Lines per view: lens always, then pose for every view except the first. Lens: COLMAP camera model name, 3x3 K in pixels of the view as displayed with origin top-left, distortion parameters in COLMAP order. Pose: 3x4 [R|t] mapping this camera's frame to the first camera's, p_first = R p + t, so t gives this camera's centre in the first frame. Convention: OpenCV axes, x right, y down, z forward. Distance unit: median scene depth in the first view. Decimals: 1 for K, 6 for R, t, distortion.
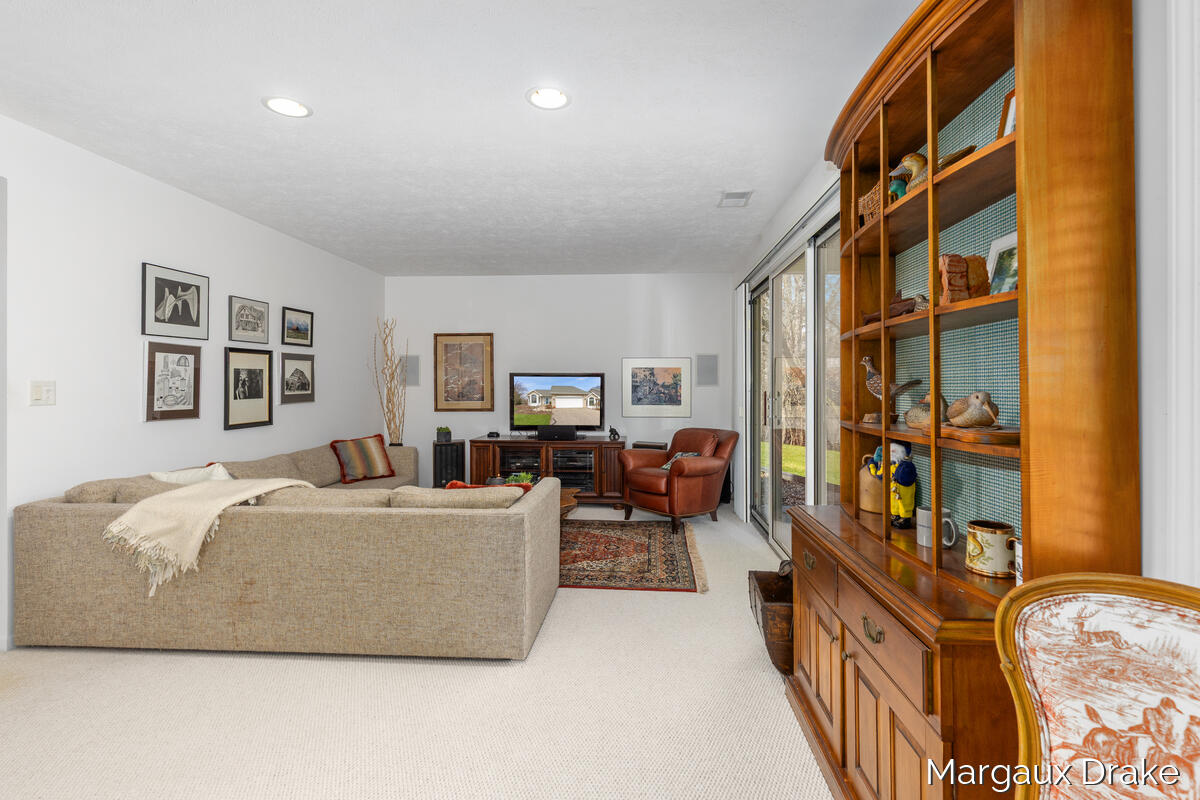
lens RADIAL K [[556.0, 0, 601.2], [0, 556.0, 390.4], [0, 0, 1]] dist [-0.000347, -0.000050]
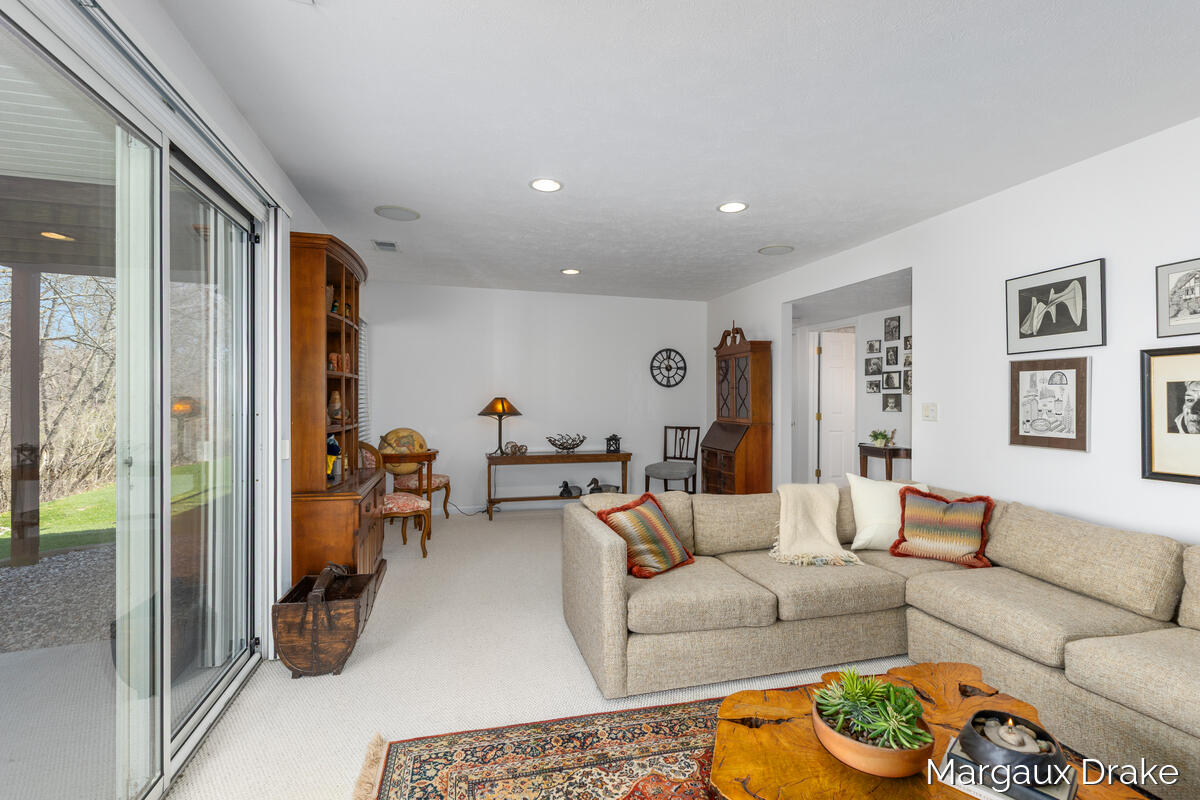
lens RADIAL K [[556.0, 0, 600.8], [0, 556.0, 395.8], [0, 0, 1]] dist [-0.000347, -0.000050]
pose [[-0.942199, 0.001729, -0.335049, 0.157342], [0.000458, 0.999992, 0.003875, -0.030651], [0.335053, 0.003498, -0.942193, 1.560869]]
